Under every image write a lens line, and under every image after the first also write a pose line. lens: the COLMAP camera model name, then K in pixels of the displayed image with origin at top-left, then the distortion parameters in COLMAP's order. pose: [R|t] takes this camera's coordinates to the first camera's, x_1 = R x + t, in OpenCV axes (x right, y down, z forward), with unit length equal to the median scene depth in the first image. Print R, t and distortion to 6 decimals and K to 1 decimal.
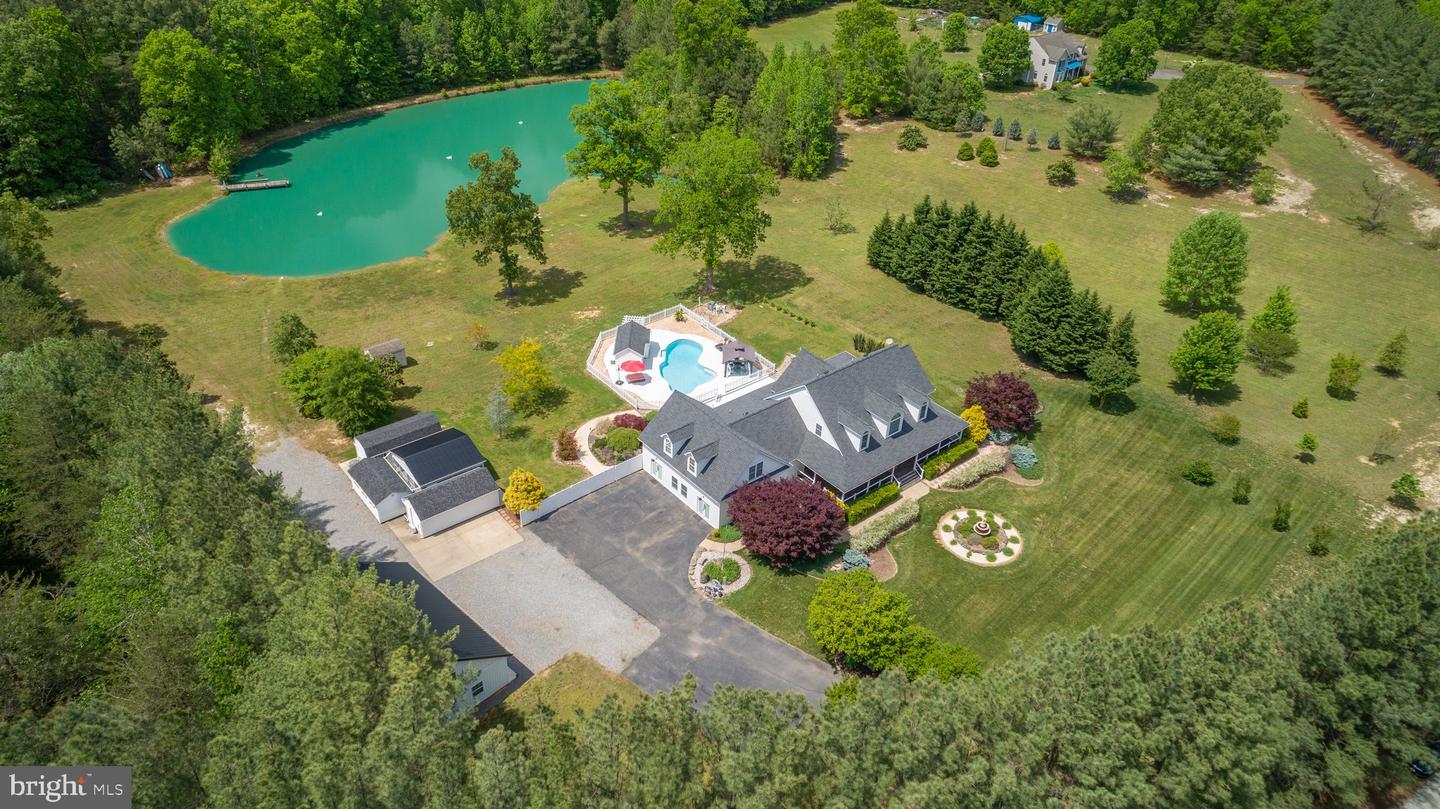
lens RADIAL K [[971.7, 0, 720.8], [0, 971.7, 399.3], [0, 0, 1]] dist [-0.012655, 0.008976]
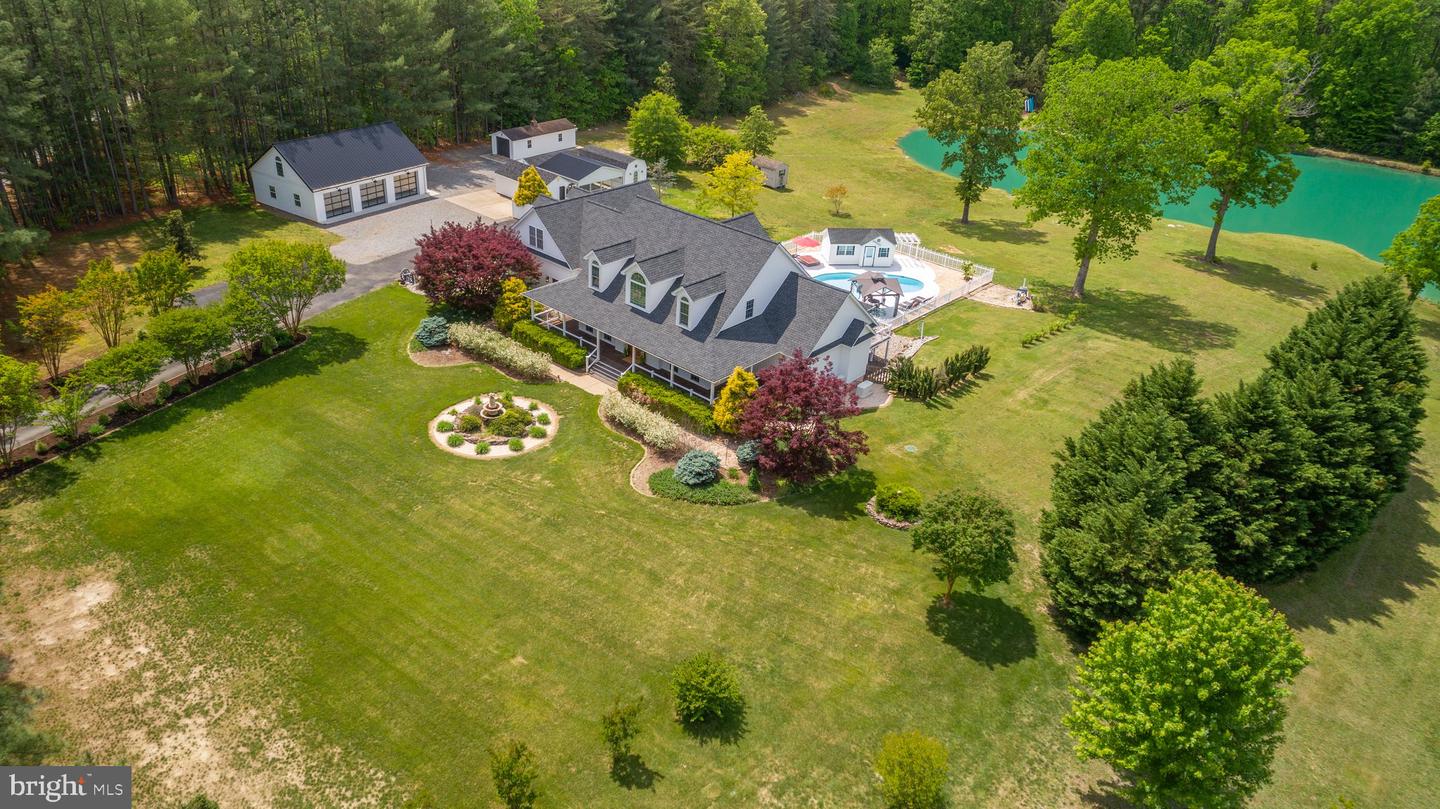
lens RADIAL K [[971.7, 0, 721.7], [0, 971.7, 400.5], [0, 0, 1]] dist [-0.012655, 0.008976]
pose [[0.162633, 0.444192, -0.881047, 0.490522], [-0.587544, 0.760960, 0.275193, -0.082853], [0.792680, 0.472899, 0.384740, 0.482000]]
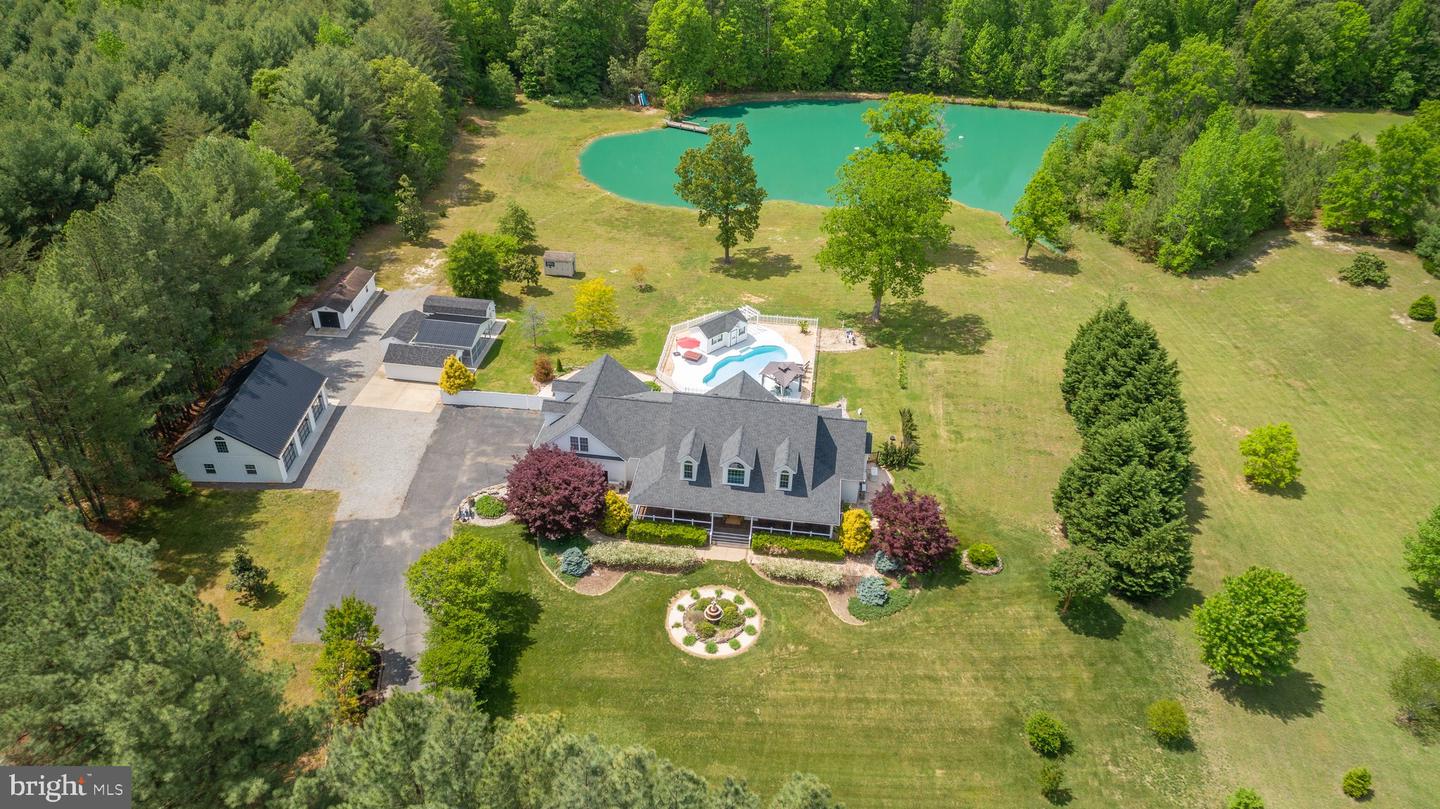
lens RADIAL K [[971.7, 0, 719.9], [0, 971.7, 401.4], [0, 0, 1]] dist [-0.012655, 0.008976]
pose [[0.690132, 0.389646, -0.609831, 0.407867], [-0.402568, 0.906964, 0.123919, -0.083240], [0.601380, 0.159978, 0.782783, 0.161757]]
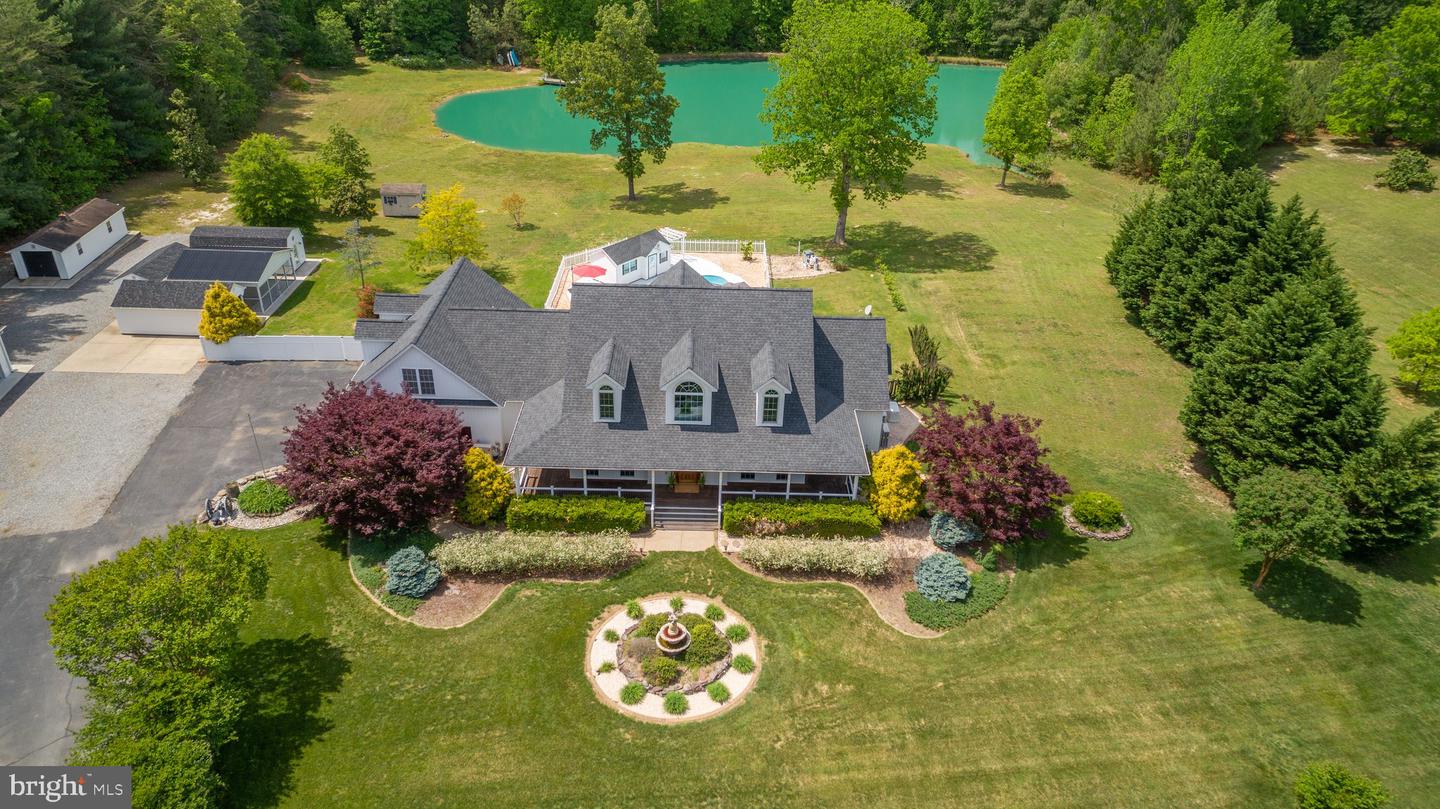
lens RADIAL K [[971.7, 0, 718.3], [0, 971.7, 402.2], [0, 0, 1]] dist [-0.012655, 0.008976]
pose [[0.774557, 0.303060, -0.555173, 0.286552], [-0.347595, 0.937265, 0.026688, 0.003024], [0.528432, 0.172304, 0.831307, 0.334223]]
